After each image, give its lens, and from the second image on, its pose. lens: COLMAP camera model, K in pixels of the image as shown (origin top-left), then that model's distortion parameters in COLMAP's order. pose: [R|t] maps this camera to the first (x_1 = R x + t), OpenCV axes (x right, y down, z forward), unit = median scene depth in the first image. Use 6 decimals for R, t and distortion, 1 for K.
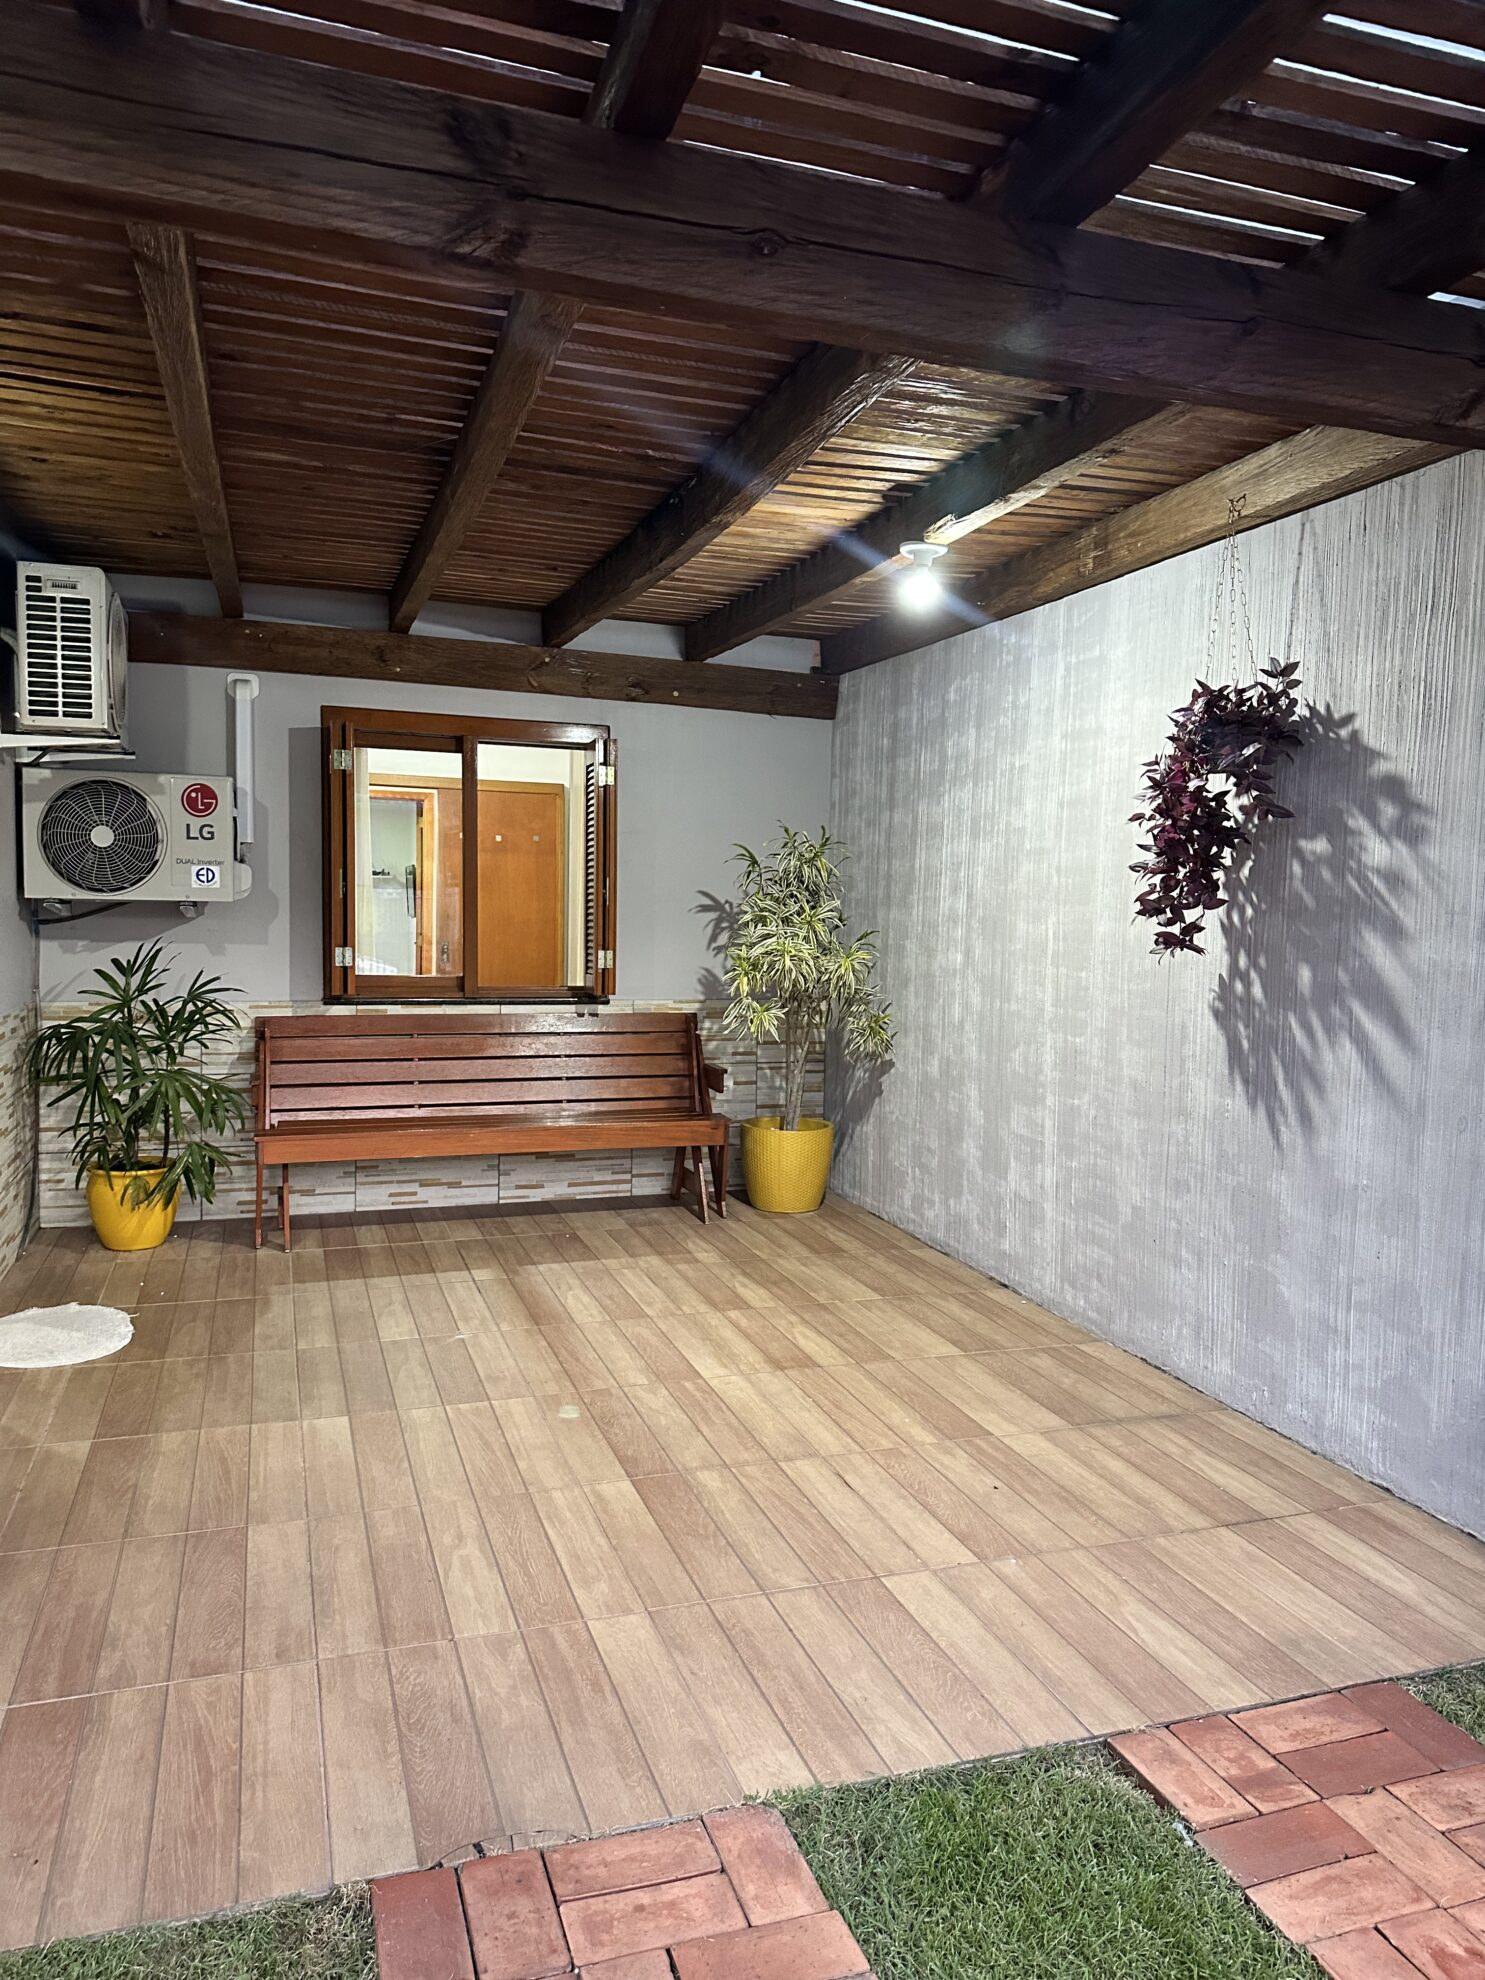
lens RADIAL K [[1384.7, 0, 763.7], [0, 1384.7, 977.9], [0, 0, 1]] dist [0.083353, -0.100170]
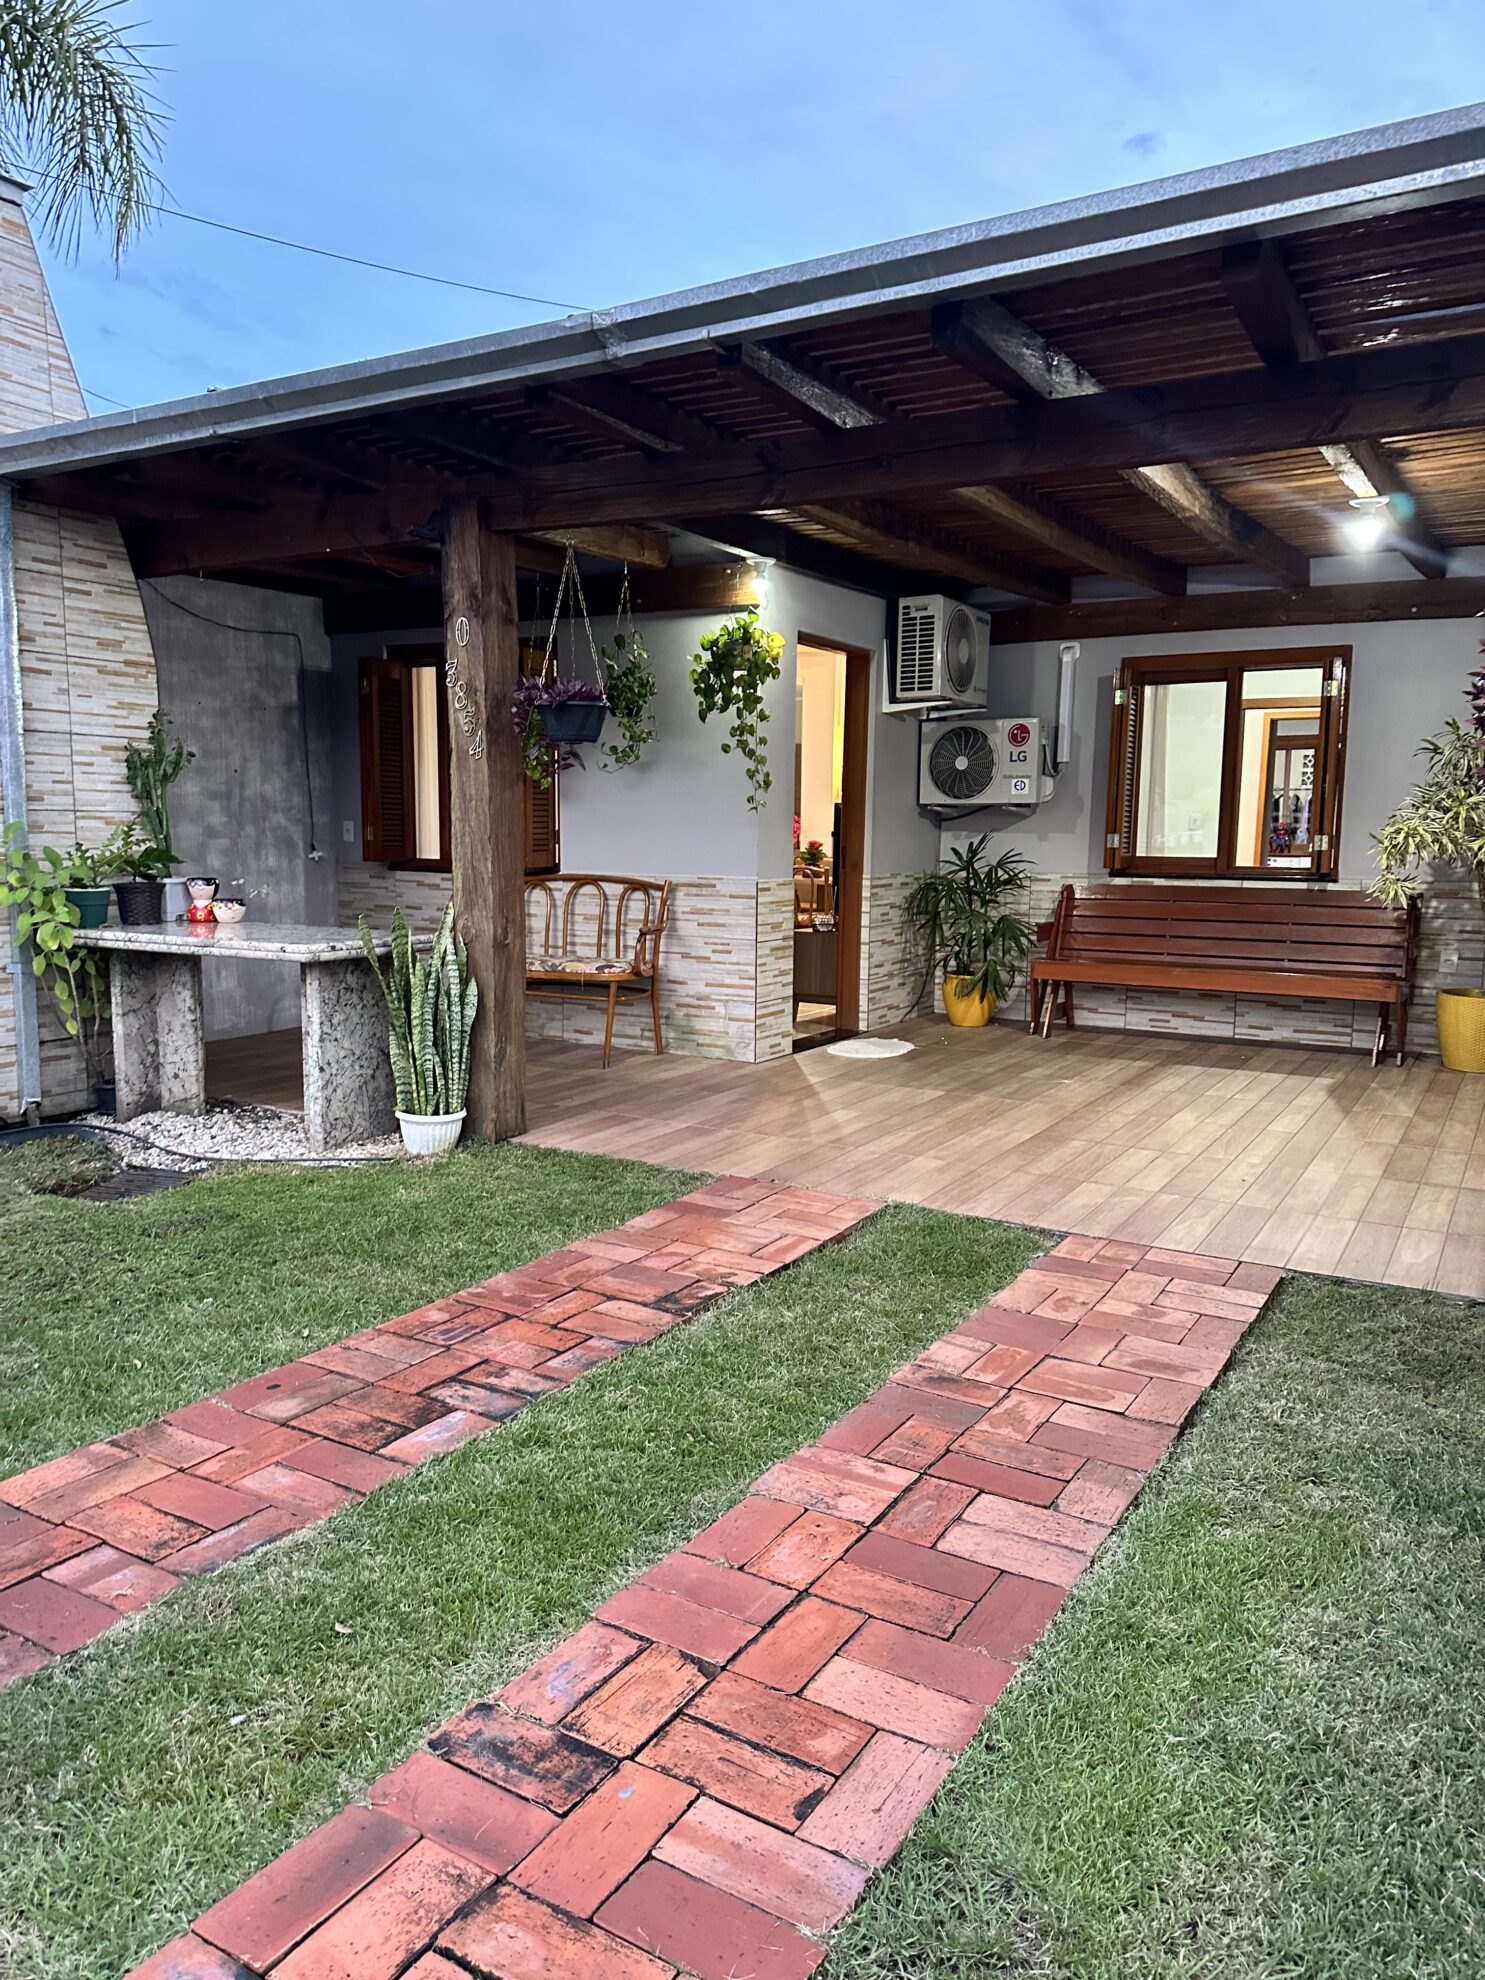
lens RADIAL K [[1384.7, 0, 725.8], [0, 1384.7, 1010.3], [0, 0, 1]] dist [0.083353, -0.100170]
pose [[0.636253, 0.085531, -0.766724, 0.568885], [-0.035650, 0.996033, 0.081528, 0.056647], [0.770656, -0.024539, 0.636779, -0.200942]]
